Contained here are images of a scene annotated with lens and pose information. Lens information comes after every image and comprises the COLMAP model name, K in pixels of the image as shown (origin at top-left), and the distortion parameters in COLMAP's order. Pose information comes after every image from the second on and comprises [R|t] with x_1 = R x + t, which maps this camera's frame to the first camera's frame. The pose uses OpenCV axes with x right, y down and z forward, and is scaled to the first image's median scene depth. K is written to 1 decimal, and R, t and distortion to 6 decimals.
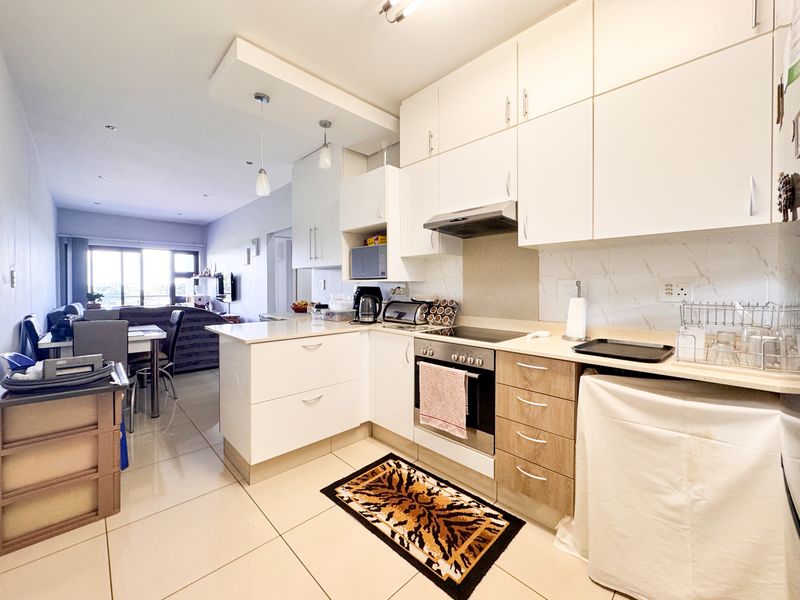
lens RADIAL K [[323.6, 0, 402.7], [0, 323.6, 294.6], [0, 0, 1]] dist [-0.001201, -0.000251]
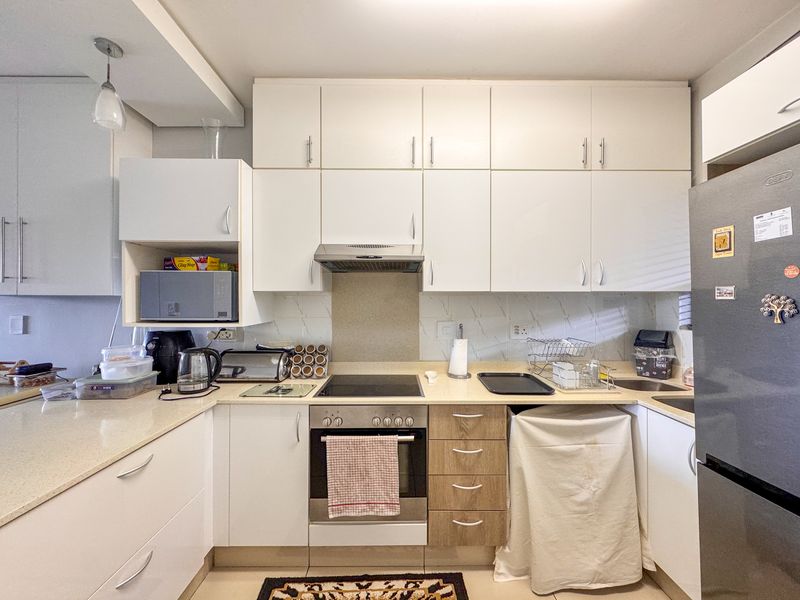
lens RADIAL K [[323.6, 0, 400.9], [0, 323.6, 302.6], [0, 0, 1]] dist [-0.001201, -0.000251]
pose [[0.695521, -0.000283, 0.718505, -0.369344], [0.017351, 0.999715, -0.016402, -0.092388], [-0.718296, 0.023875, 0.695328, 0.335610]]
